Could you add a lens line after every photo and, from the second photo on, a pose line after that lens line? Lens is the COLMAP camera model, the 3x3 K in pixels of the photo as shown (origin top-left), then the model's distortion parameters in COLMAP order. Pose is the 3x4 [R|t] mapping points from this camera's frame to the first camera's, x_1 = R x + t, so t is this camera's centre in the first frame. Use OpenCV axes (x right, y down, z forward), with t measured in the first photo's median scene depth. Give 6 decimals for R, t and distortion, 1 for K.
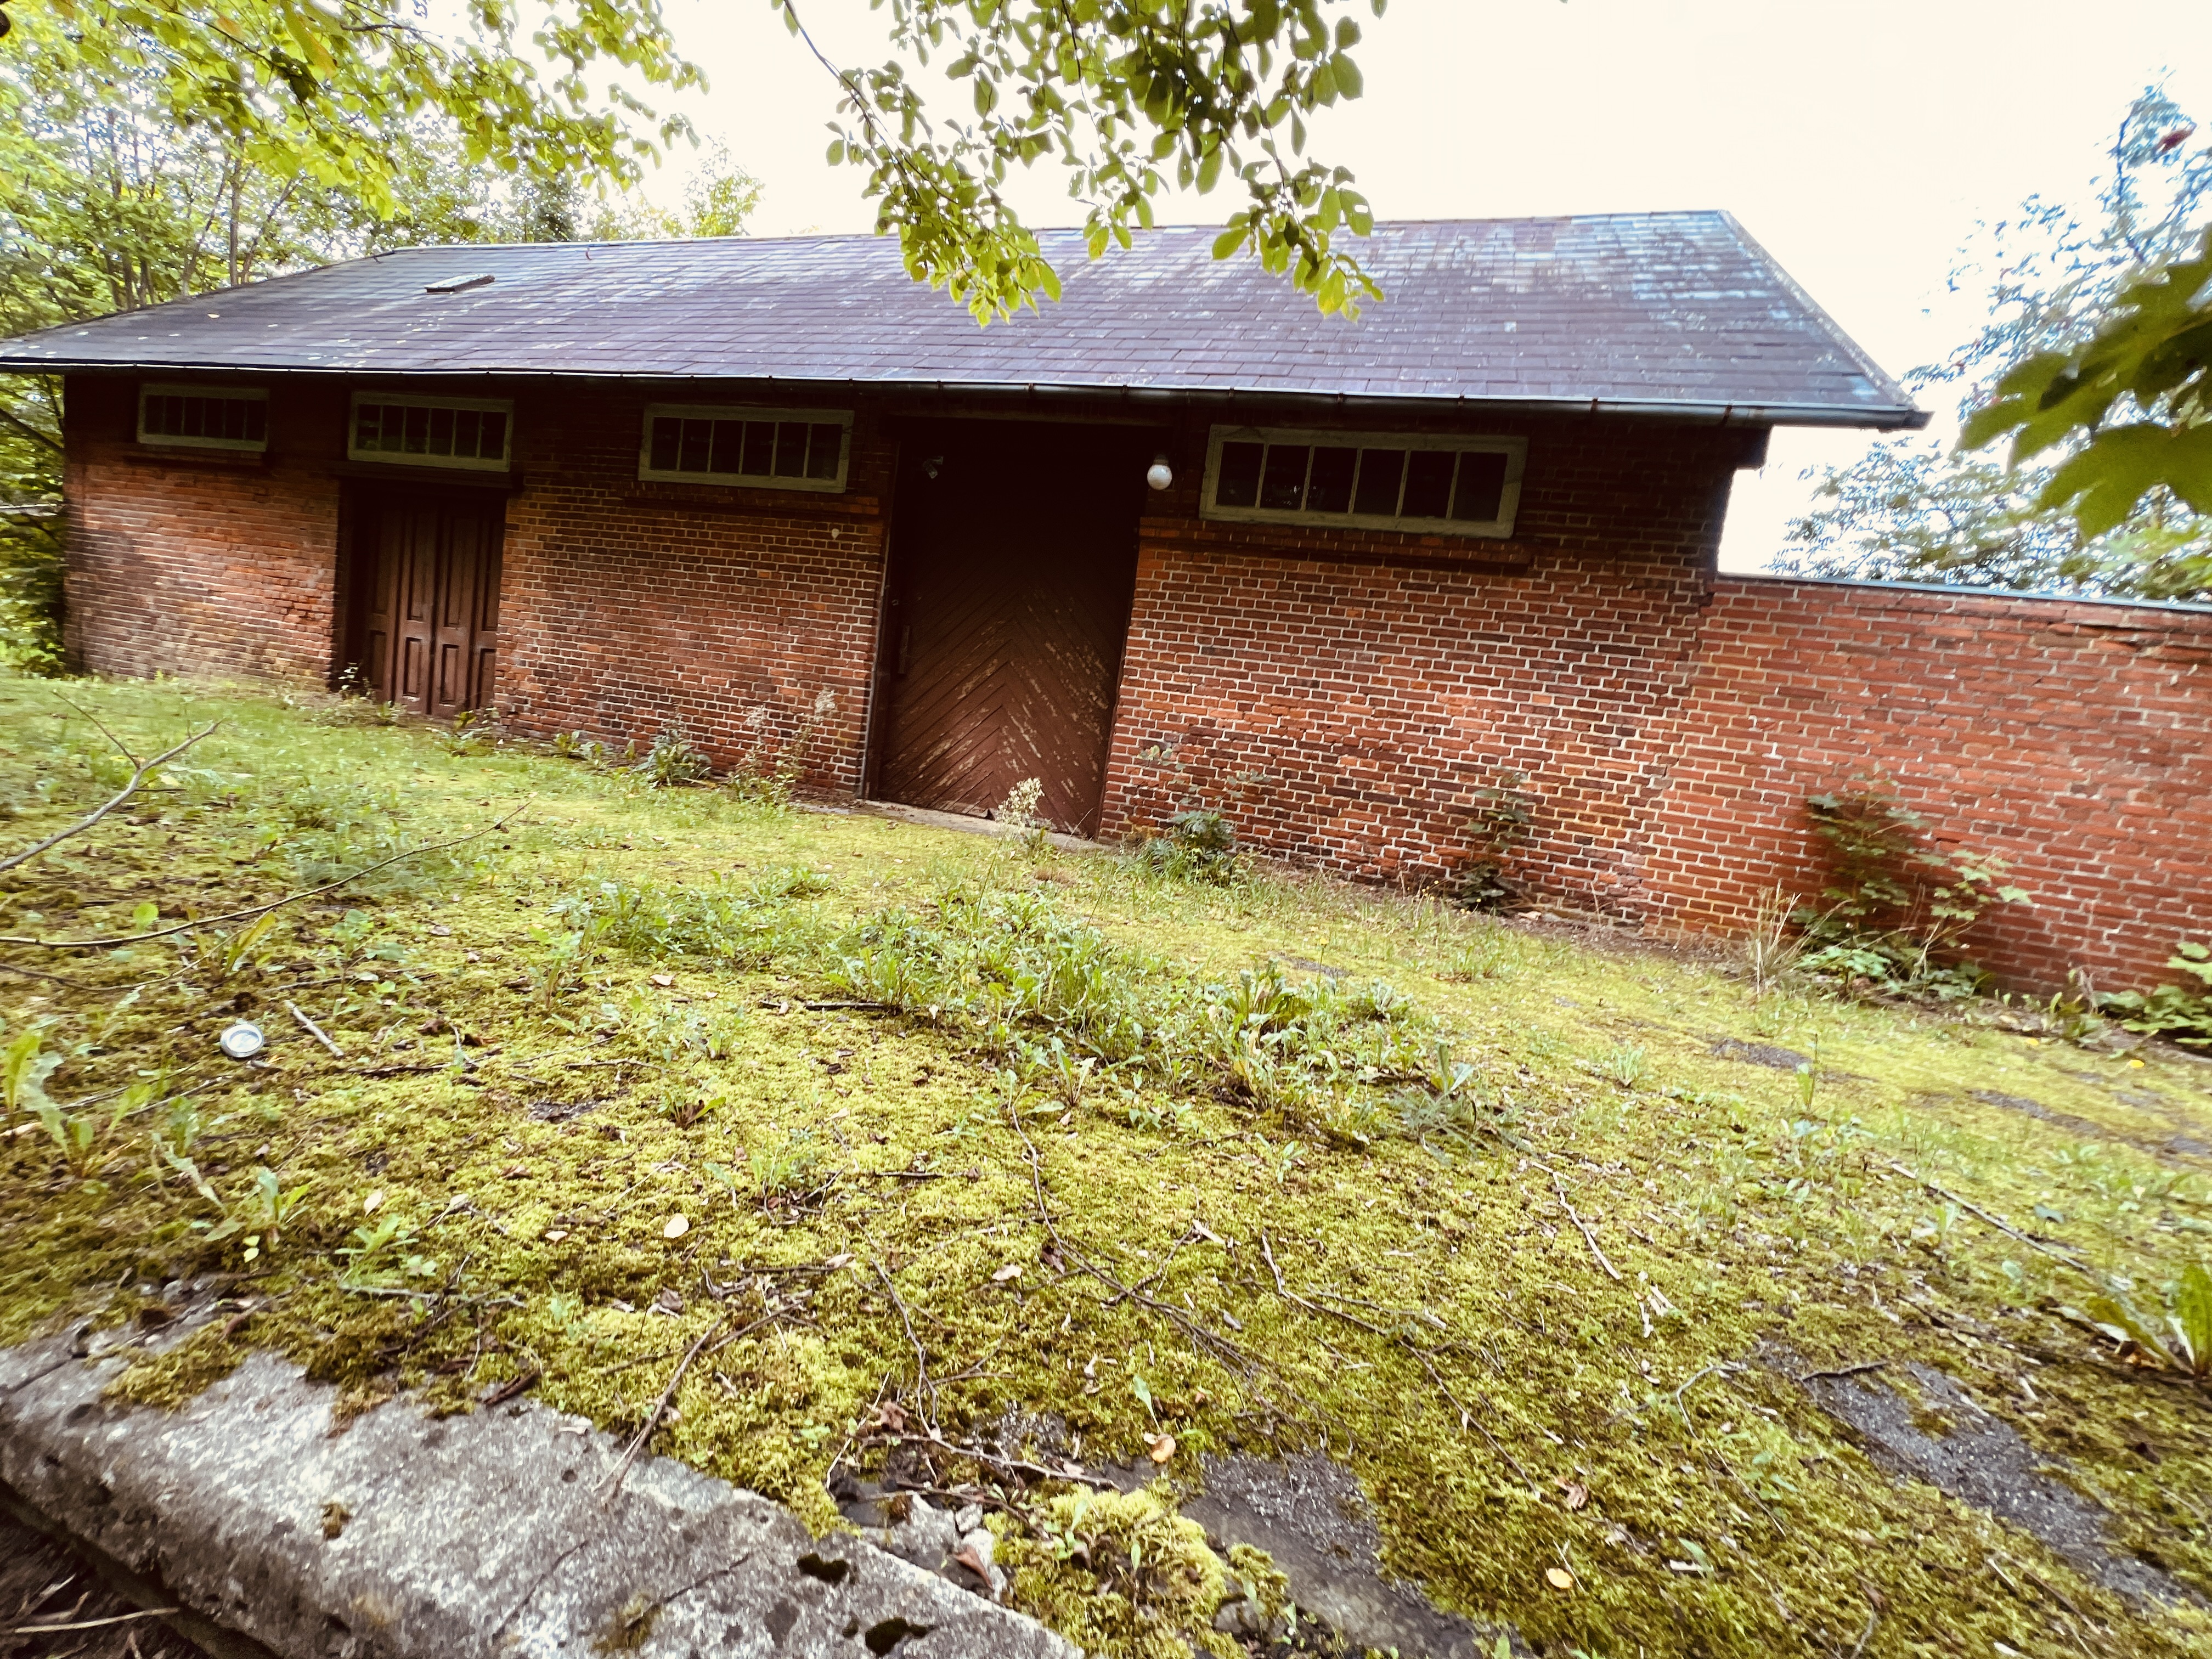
lens RADIAL K [[900.2, 0, 1103.9], [0, 900.2, 819.6], [0, 0, 1]] dist [-0.001607, 0.000127]
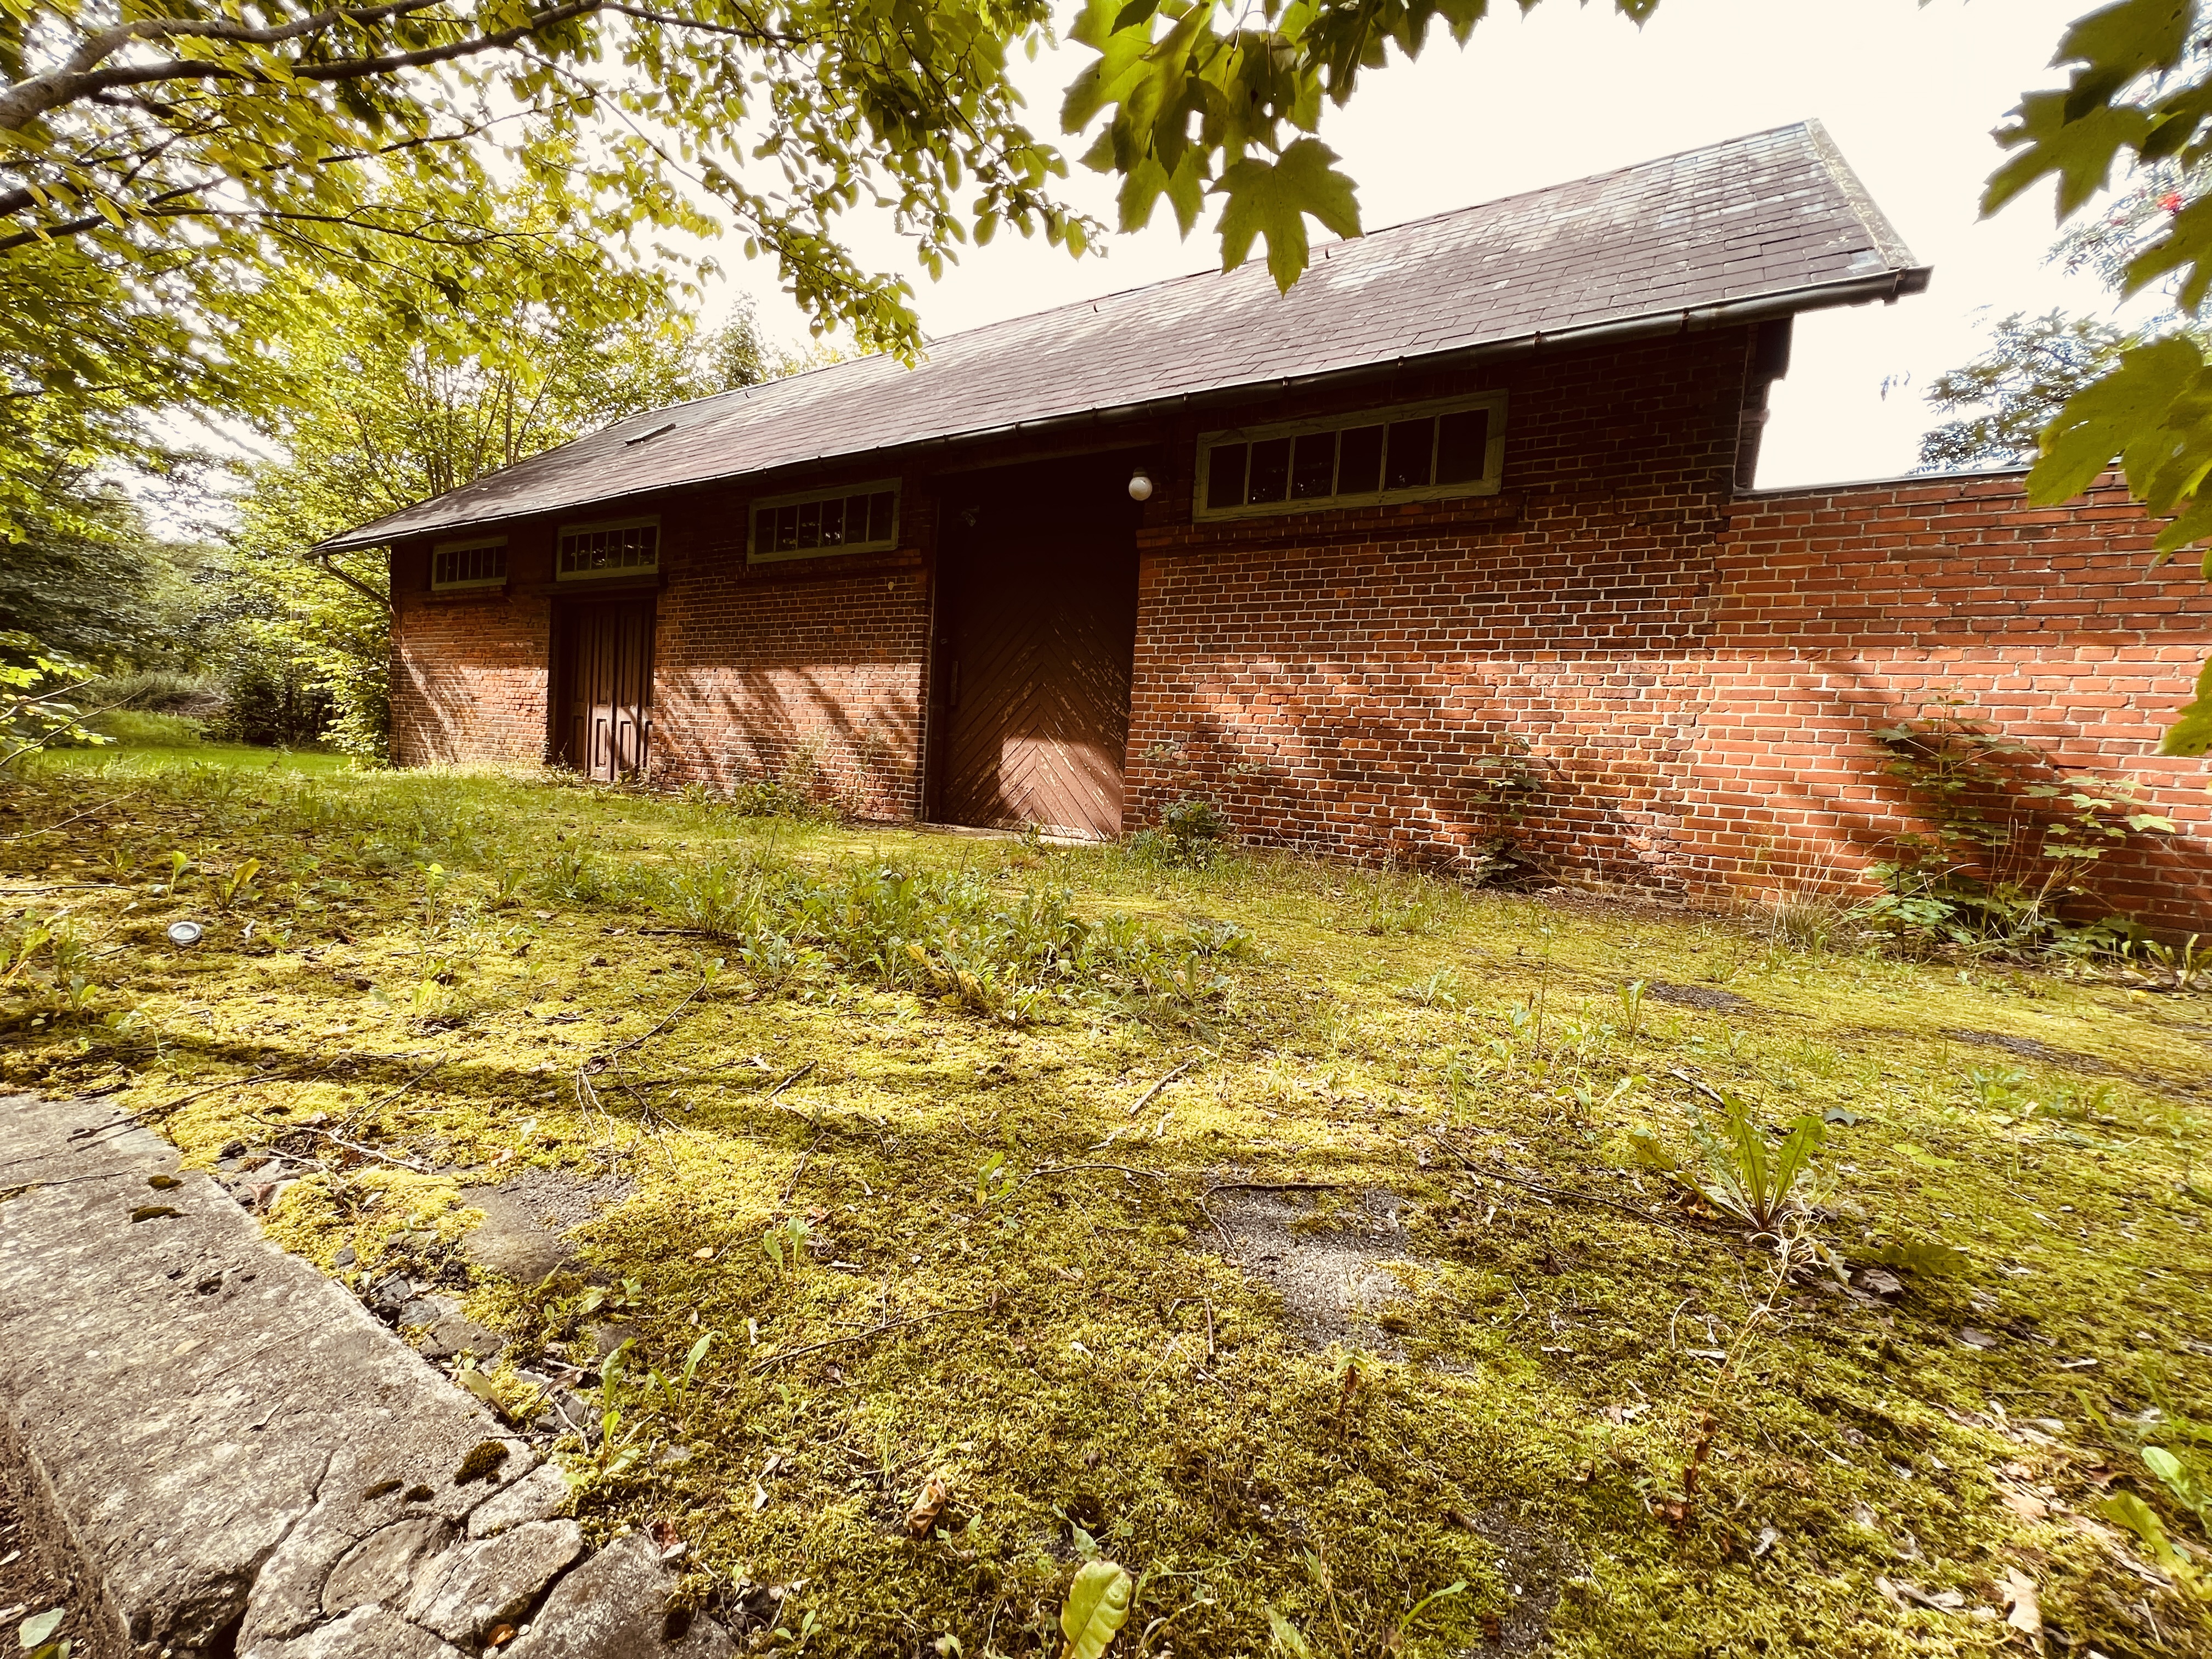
lens RADIAL K [[901.8, 0, 1106.3], [0, 901.8, 814.8], [0, 0, 1]] dist [-0.000762, 0.000412]
pose [[0.968099, -0.063084, -0.242495, 0.255580], [0.044253, 0.995621, -0.082340, 0.082820], [0.246627, 0.068982, 0.966652, 0.001117]]
